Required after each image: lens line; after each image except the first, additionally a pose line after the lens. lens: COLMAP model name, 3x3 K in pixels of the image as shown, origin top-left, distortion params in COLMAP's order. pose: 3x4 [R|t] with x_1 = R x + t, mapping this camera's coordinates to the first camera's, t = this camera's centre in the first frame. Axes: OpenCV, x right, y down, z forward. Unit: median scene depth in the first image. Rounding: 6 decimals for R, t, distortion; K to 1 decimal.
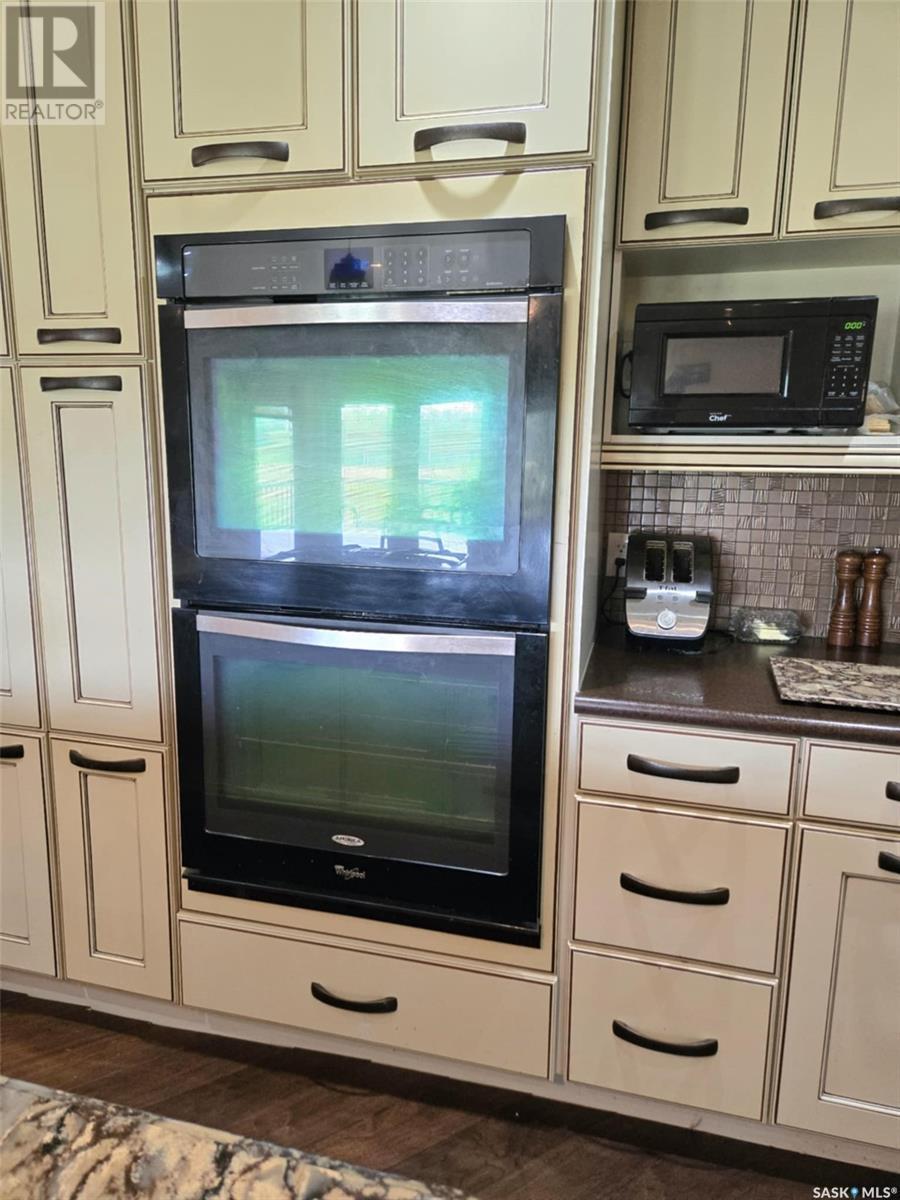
lens RADIAL K [[808.8, 0, 452.1], [0, 808.8, 592.2], [0, 0, 1]] dist [0.052141, -0.000720]
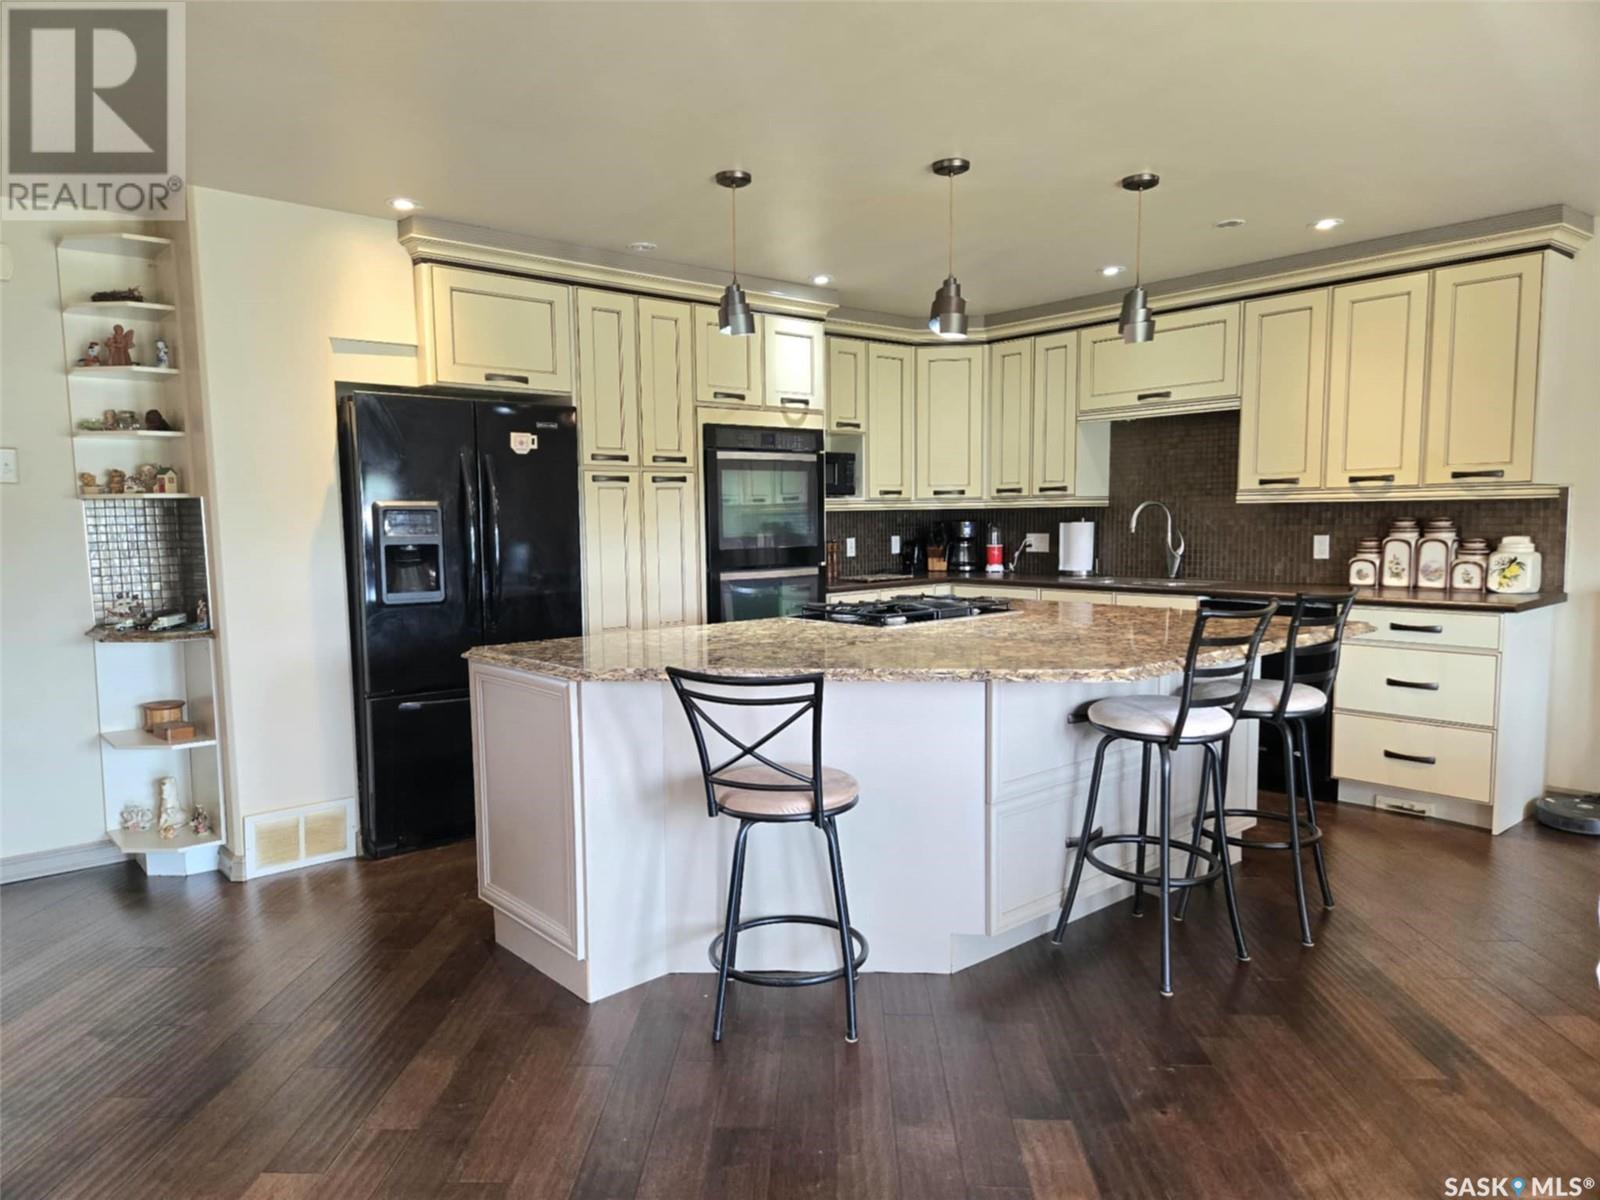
lens RADIAL K [[1078.5, 0, 788.4], [0, 1078.5, 606.4], [0, 0, 1]] dist [0.052141, -0.000720]
pose [[0.555676, -0.095226, 0.825927, -2.990761], [0.171569, 0.985170, -0.001845, 0.171522], [-0.813504, 0.142729, 0.563773, -0.994170]]
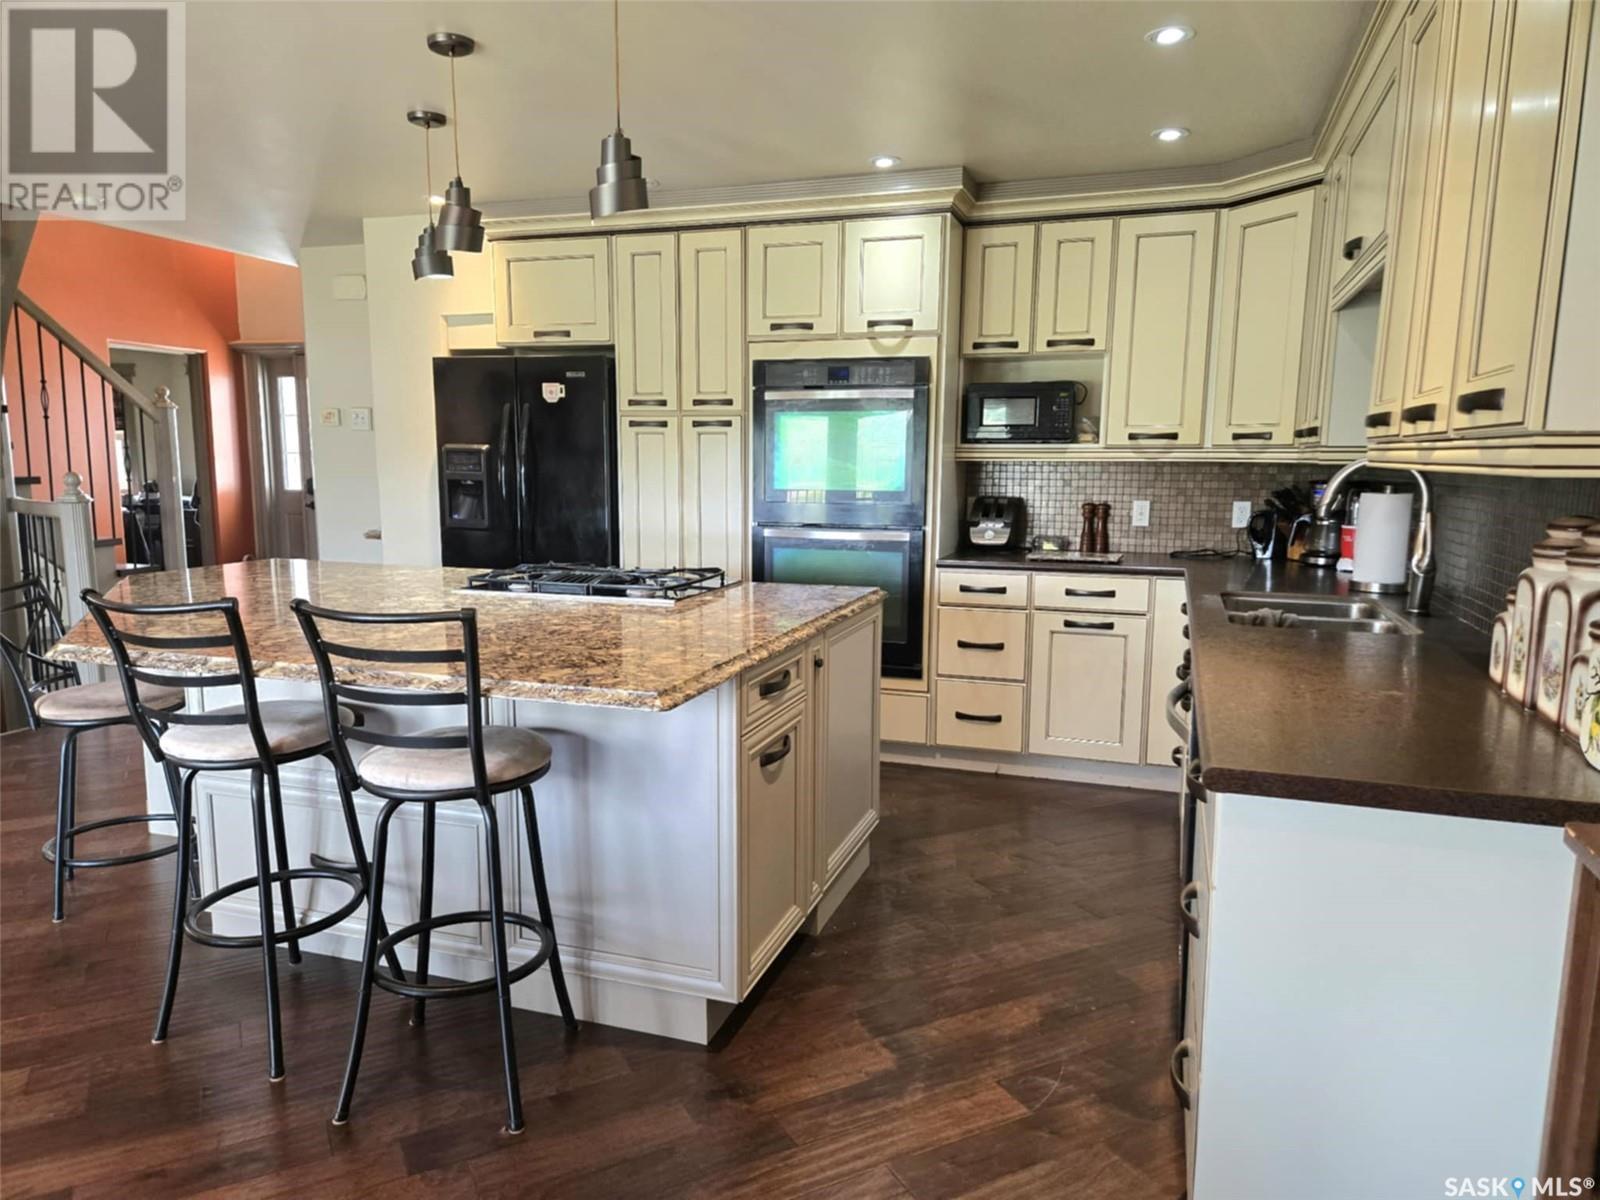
lens RADIAL K [[1078.5, 0, 788.4], [0, 1078.5, 606.4], [0, 0, 1]] dist [0.052141, -0.000720]
pose [[0.996547, 0.003859, -0.082944, -0.008948], [-0.007329, 0.999109, -0.041574, 0.372848], [0.082709, 0.042038, 0.995687, -1.944648]]
